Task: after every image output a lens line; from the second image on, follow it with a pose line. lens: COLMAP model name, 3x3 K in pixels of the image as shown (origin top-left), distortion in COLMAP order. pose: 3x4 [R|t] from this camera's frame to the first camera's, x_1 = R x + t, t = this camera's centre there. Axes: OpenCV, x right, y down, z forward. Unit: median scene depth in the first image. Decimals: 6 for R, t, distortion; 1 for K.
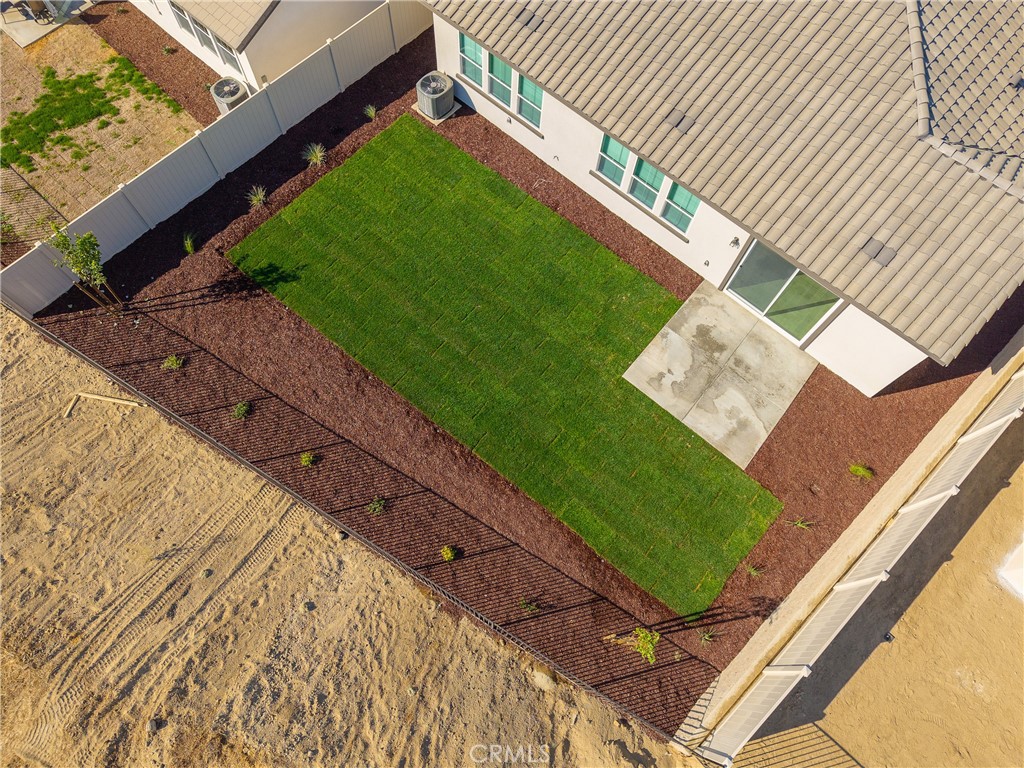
lens RADIAL K [[682.5, 0, 507.5], [0, 682.5, 385.0], [0, 0, 1]] dist [0.045061, -0.050747]
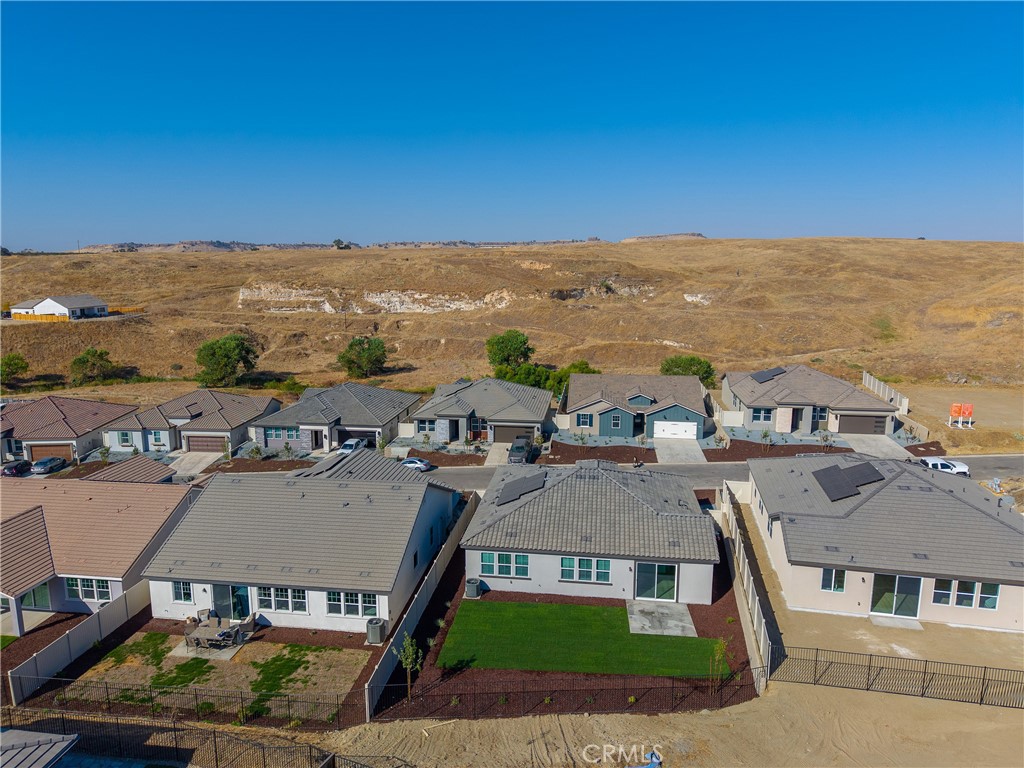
lens RADIAL K [[682.5, 0, 507.5], [0, 682.5, 385.0], [0, 0, 1]] dist [0.045061, -0.050747]
pose [[0.825392, -0.131414, 0.549052, -1.254893], [0.529773, 0.516394, -0.672813, 0.844147], [-0.195110, 0.846208, 0.495847, -0.689485]]
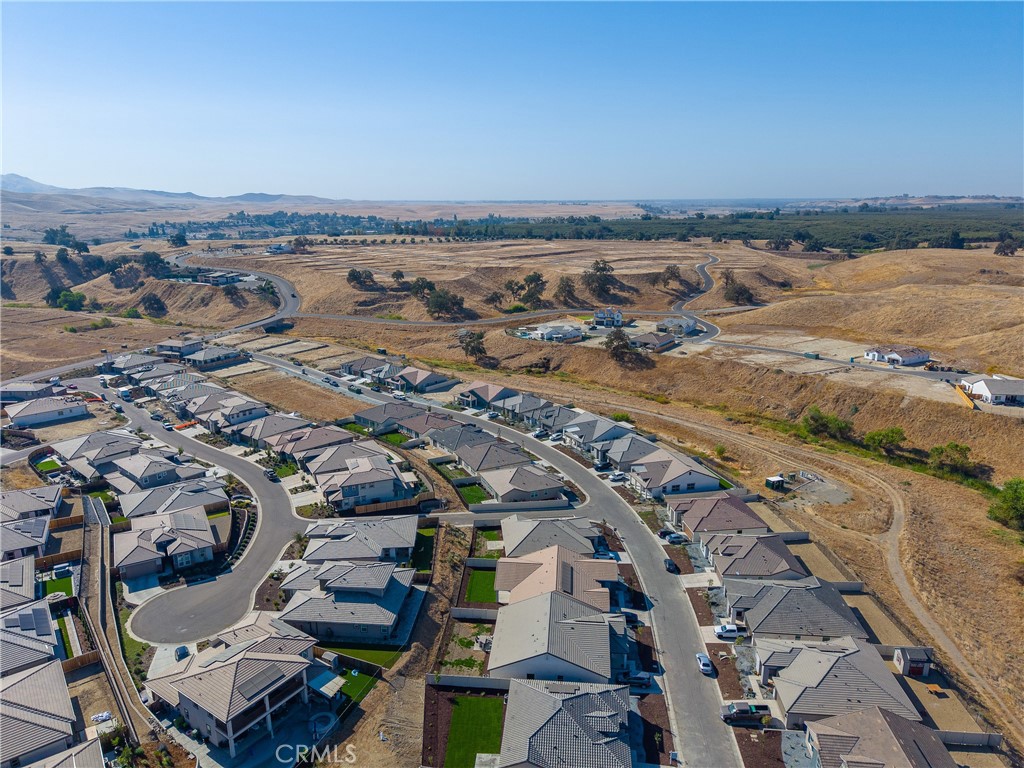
lens RADIAL K [[682.5, 0, 507.5], [0, 682.5, 385.0], [0, 0, 1]] dist [0.045061, -0.050747]
pose [[0.596941, 0.180340, -0.781754, 3.707177], [-0.731129, 0.523470, -0.437527, 0.609039], [0.330321, 0.832741, 0.444332, -3.371660]]
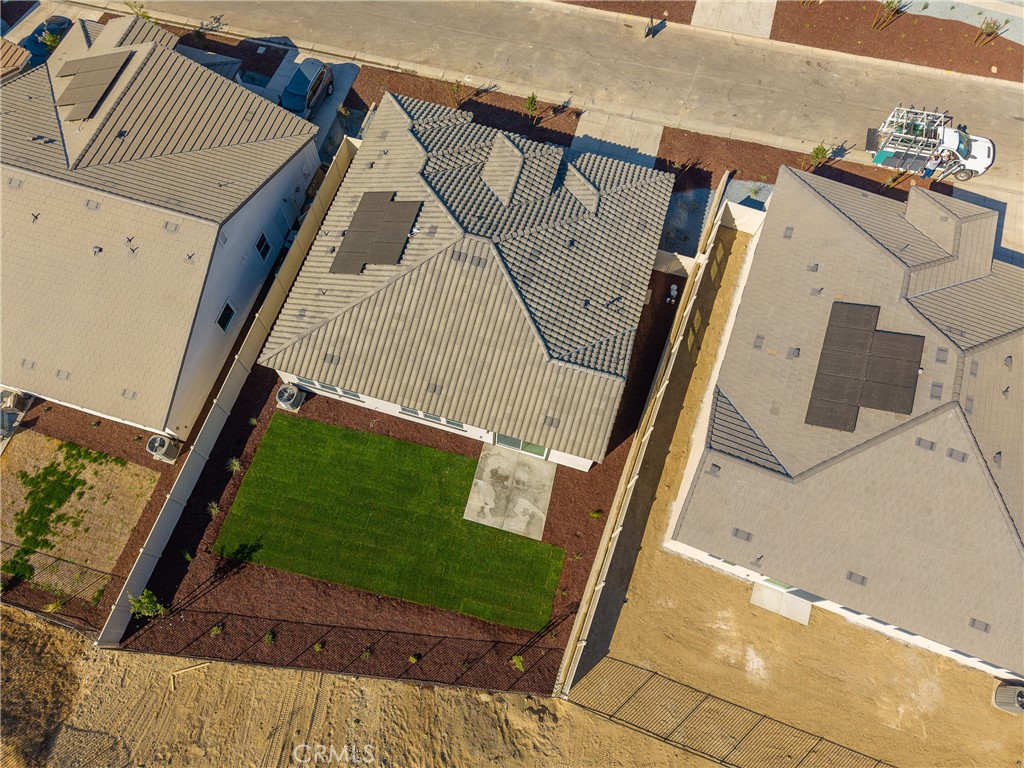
lens RADIAL K [[682.5, 0, 507.5], [0, 682.5, 385.0], [0, 0, 1]] dist [0.045061, -0.050747]
pose [[0.900347, -0.404857, 0.159579, 0.127665], [0.400079, 0.914348, 0.062483, -0.391041], [-0.171208, 0.007588, 0.985206, -0.770515]]
